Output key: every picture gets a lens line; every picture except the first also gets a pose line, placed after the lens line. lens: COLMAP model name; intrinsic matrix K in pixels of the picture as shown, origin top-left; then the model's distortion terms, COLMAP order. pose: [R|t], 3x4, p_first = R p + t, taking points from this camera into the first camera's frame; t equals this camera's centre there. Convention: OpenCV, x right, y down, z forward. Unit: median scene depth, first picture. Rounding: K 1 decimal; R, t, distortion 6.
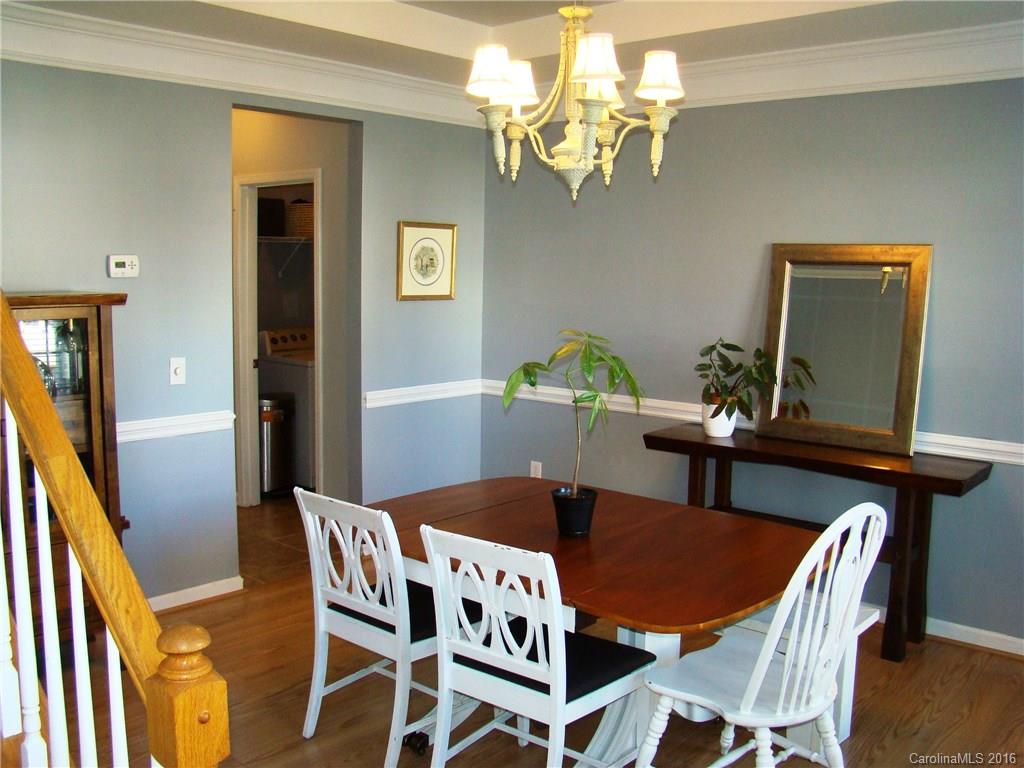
lens RADIAL K [[964.2, 0, 512.0], [0, 964.2, 384.0], [0, 0, 1]] dist [-0.172174, 0.110575]
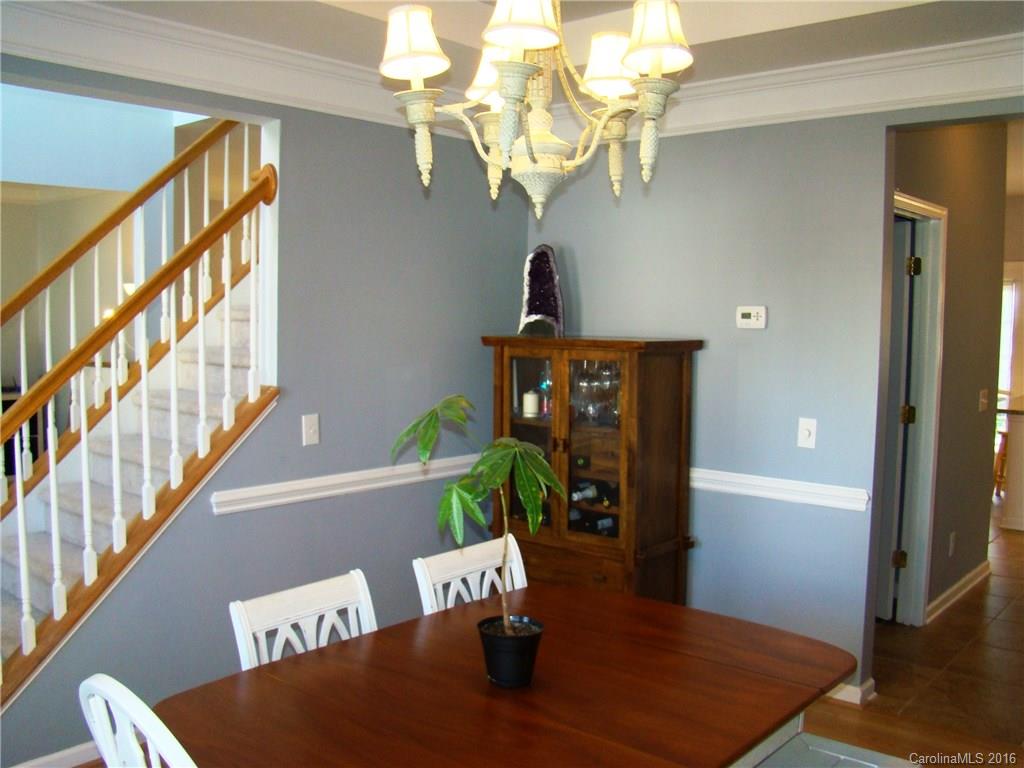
lens RADIAL K [[964.2, 0, 512.0], [0, 964.2, 384.0], [0, 0, 1]] dist [-0.172174, 0.110575]
pose [[0.010514, 0.066950, -0.997701, 0.595815], [-0.127351, 0.989721, 0.065072, -0.089679], [0.991802, 0.126374, 0.018932, 0.742470]]
